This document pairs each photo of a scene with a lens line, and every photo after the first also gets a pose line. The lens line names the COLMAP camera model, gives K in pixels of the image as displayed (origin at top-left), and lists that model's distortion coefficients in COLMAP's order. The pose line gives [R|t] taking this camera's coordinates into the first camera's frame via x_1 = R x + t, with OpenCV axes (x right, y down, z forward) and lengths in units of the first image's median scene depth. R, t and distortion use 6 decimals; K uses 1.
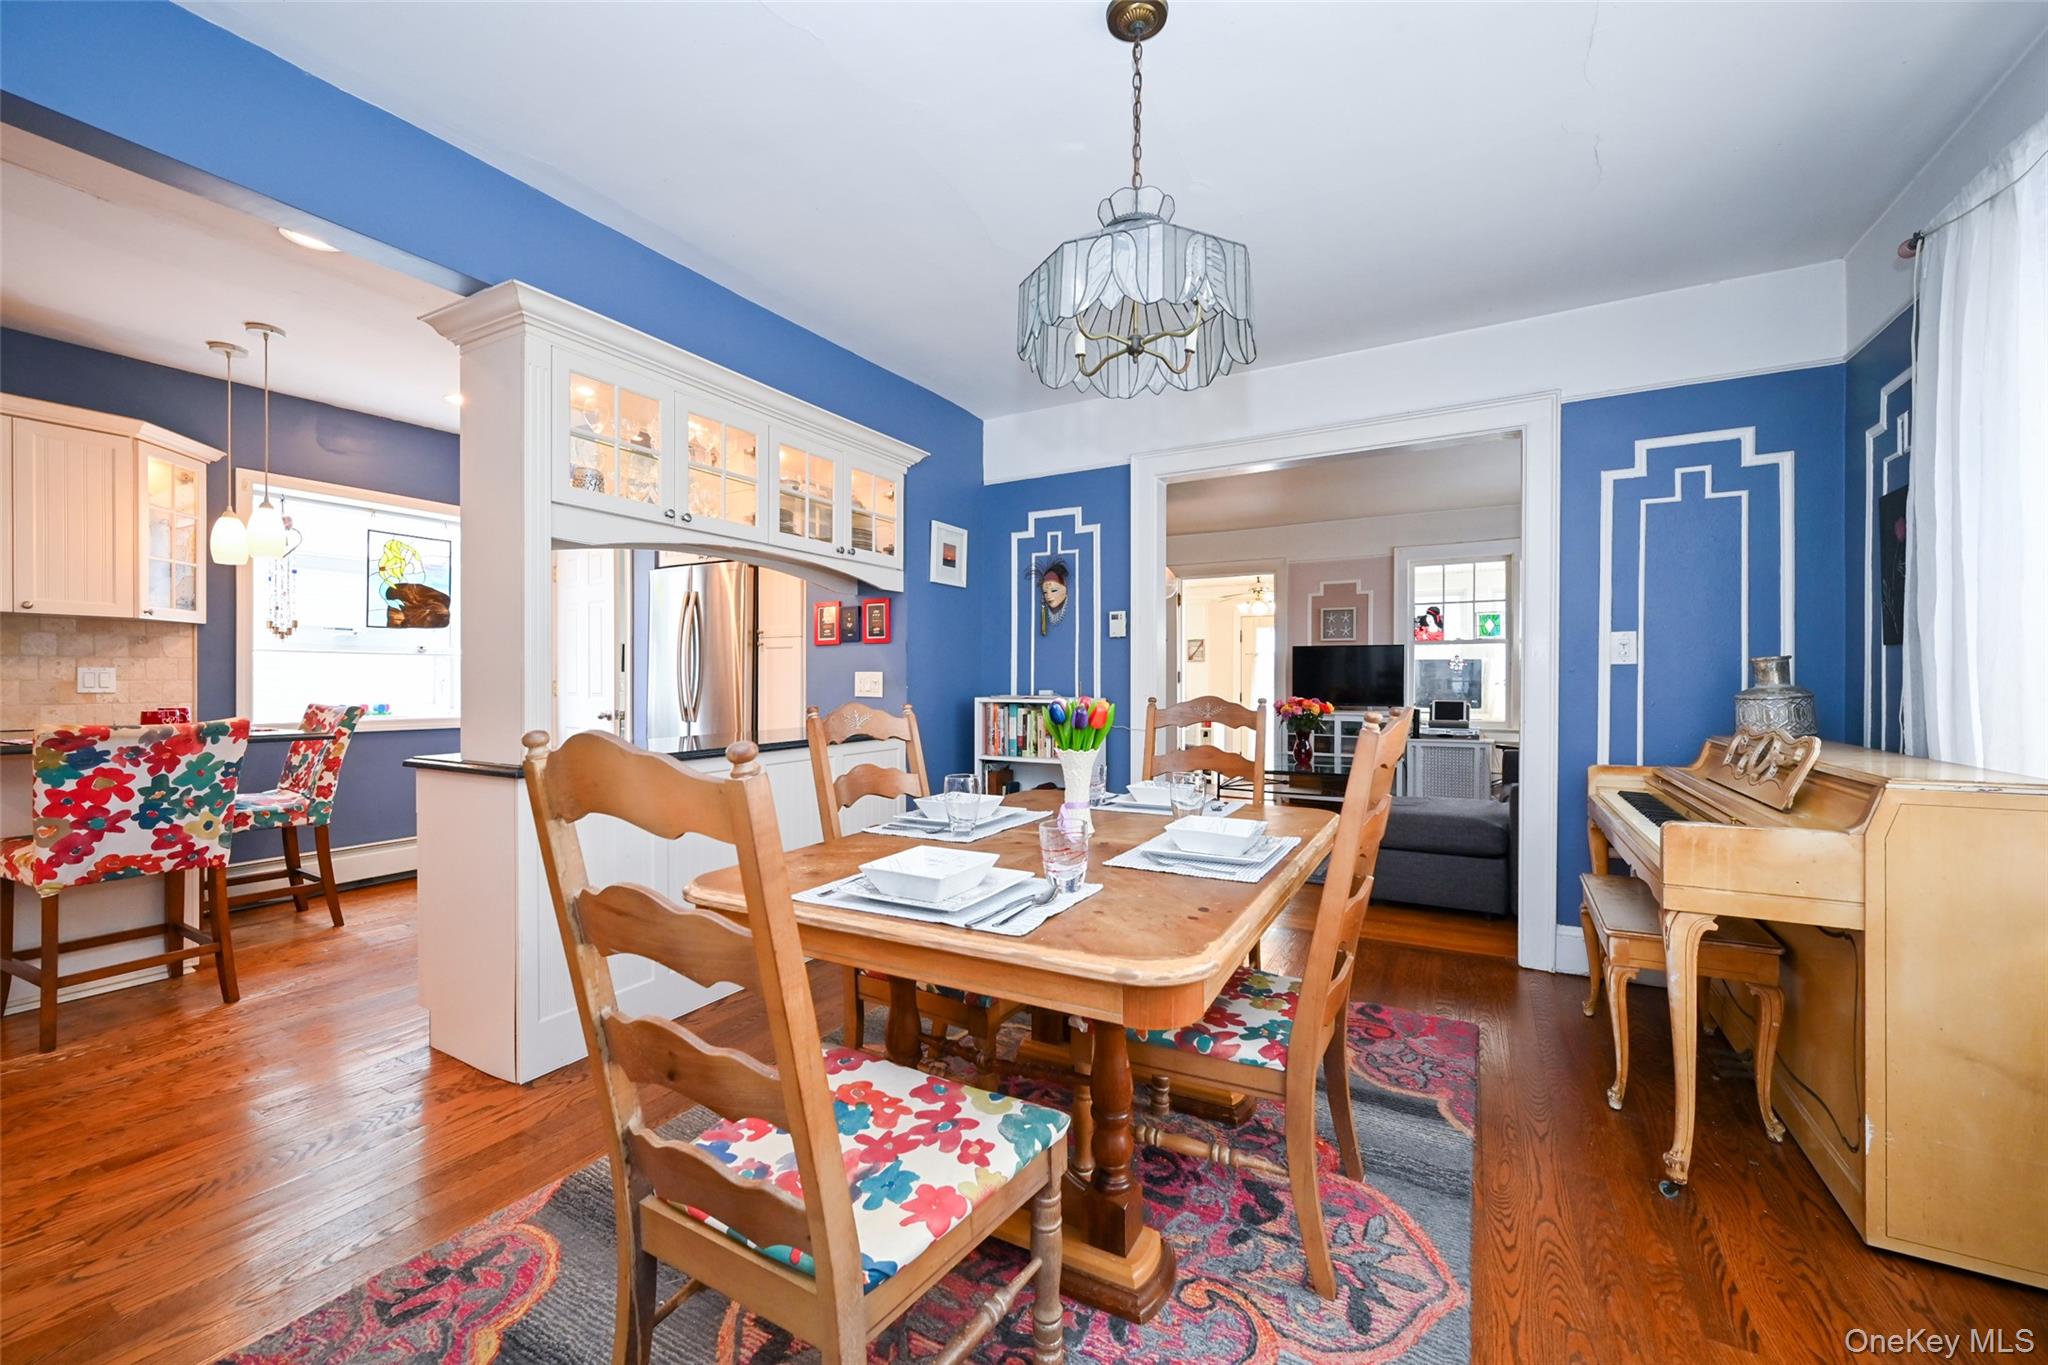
lens RADIAL K [[803.9, 0, 1023.1], [0, 803.9, 683.1], [0, 0, 1]] dist [0.001273, 0.000010]
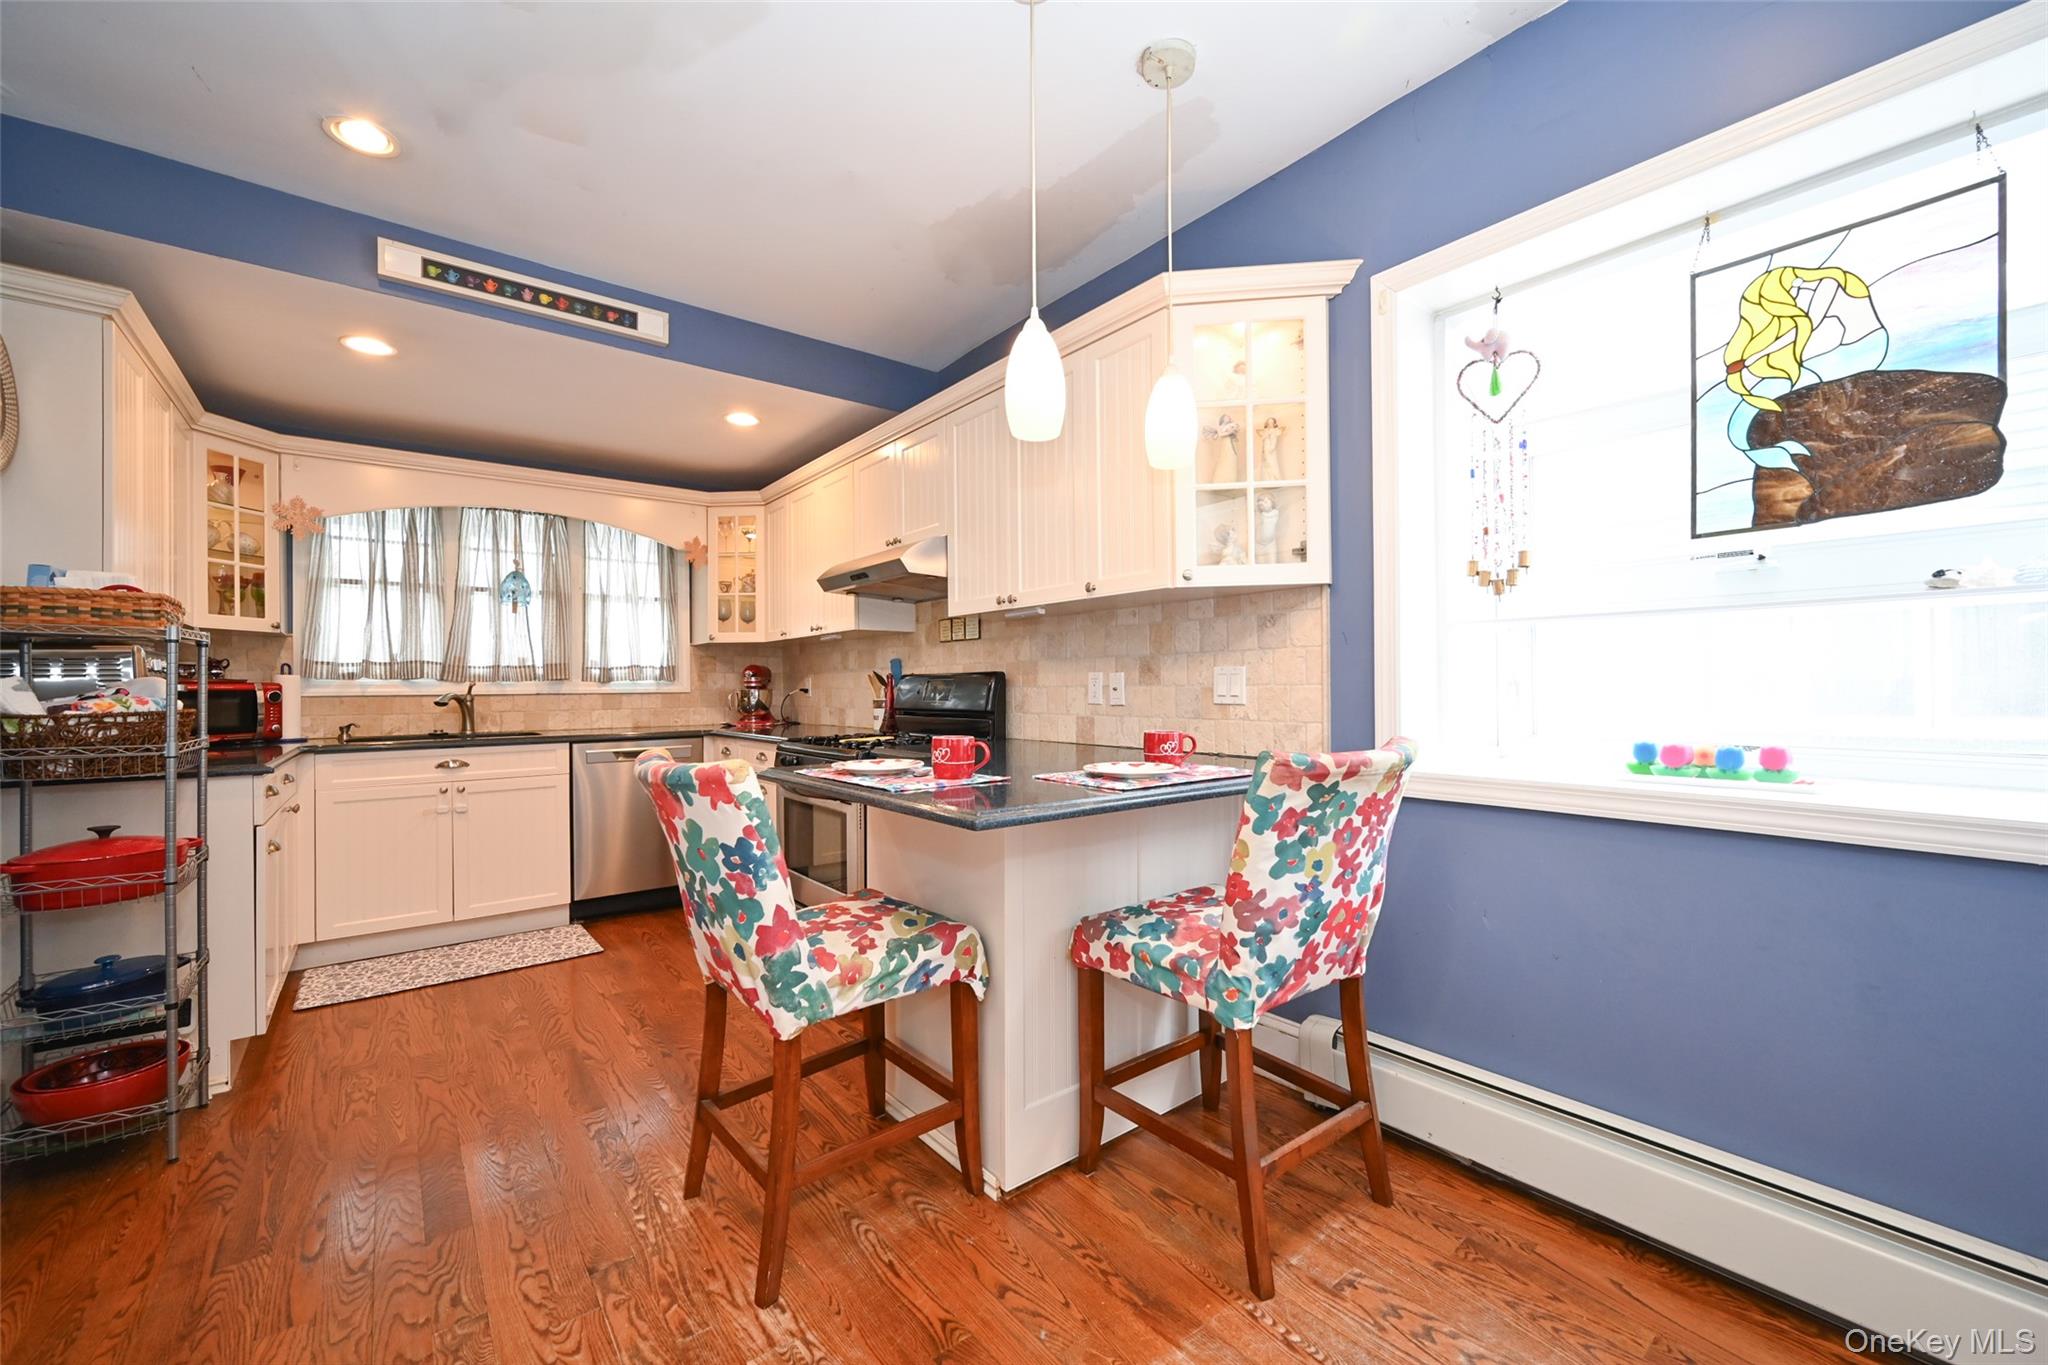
lens RADIAL K [[803.9, 0, 1019.0], [0, 803.9, 680.2], [0, 0, 1]] dist [0.001273, 0.000010]
pose [[-0.392020, 0.000114, -0.919957, -0.380084], [0.006889, 0.999972, -0.002812, -0.005710], [0.919931, -0.007440, -0.392010, 0.928731]]
